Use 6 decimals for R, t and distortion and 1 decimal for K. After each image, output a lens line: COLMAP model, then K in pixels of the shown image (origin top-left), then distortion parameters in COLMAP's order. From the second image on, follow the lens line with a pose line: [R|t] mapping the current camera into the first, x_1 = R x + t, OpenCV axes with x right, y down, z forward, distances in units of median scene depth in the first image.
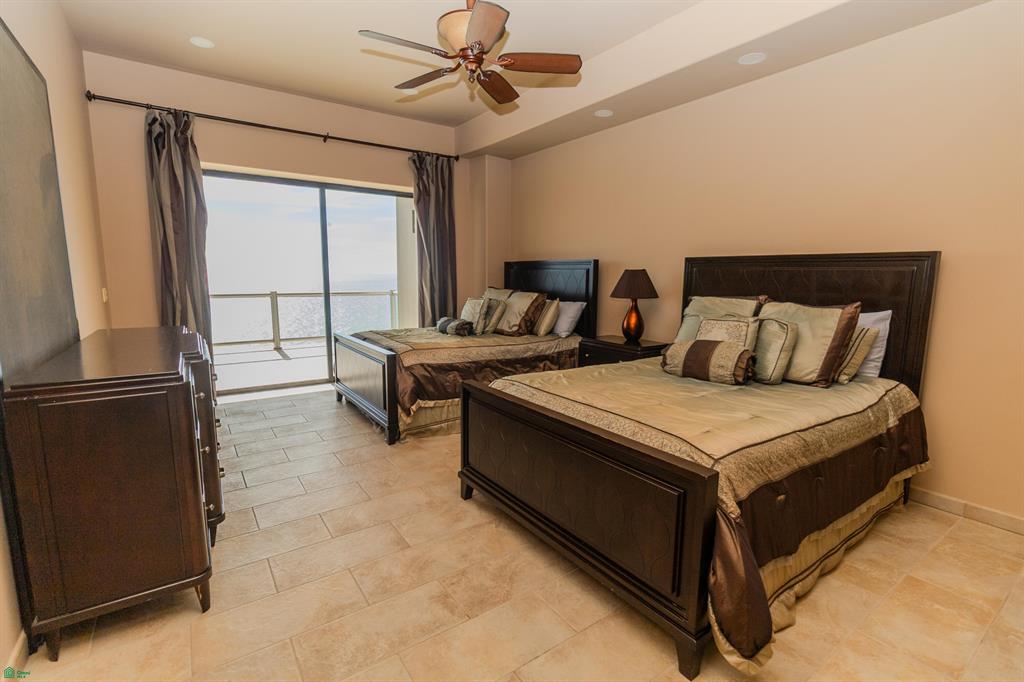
lens RADIAL K [[467.3, 0, 522.3], [0, 467.3, 341.4], [0, 0, 1]] dist [0.001041, 0.000363]
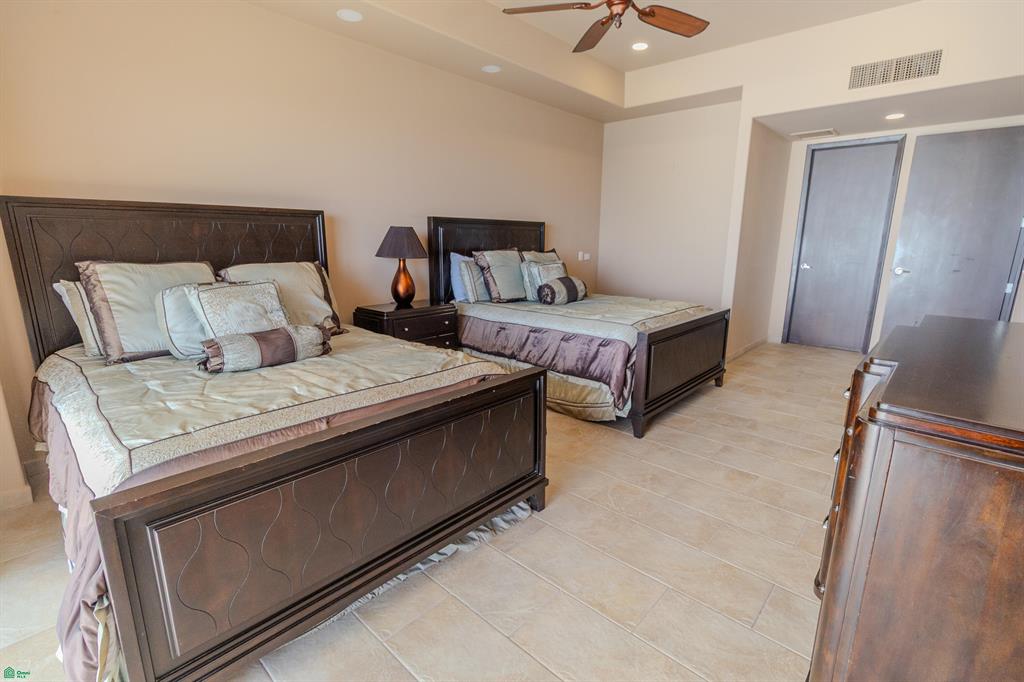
lens RADIAL K [[467.3, 0, 522.3], [0, 467.3, 341.4], [0, 0, 1]] dist [0.001041, 0.000363]
pose [[-0.211859, -0.227349, 0.950488, -0.728995], [0.123389, 0.958560, 0.256783, -0.142346], [-0.969480, 0.171681, -0.175028, 0.966333]]
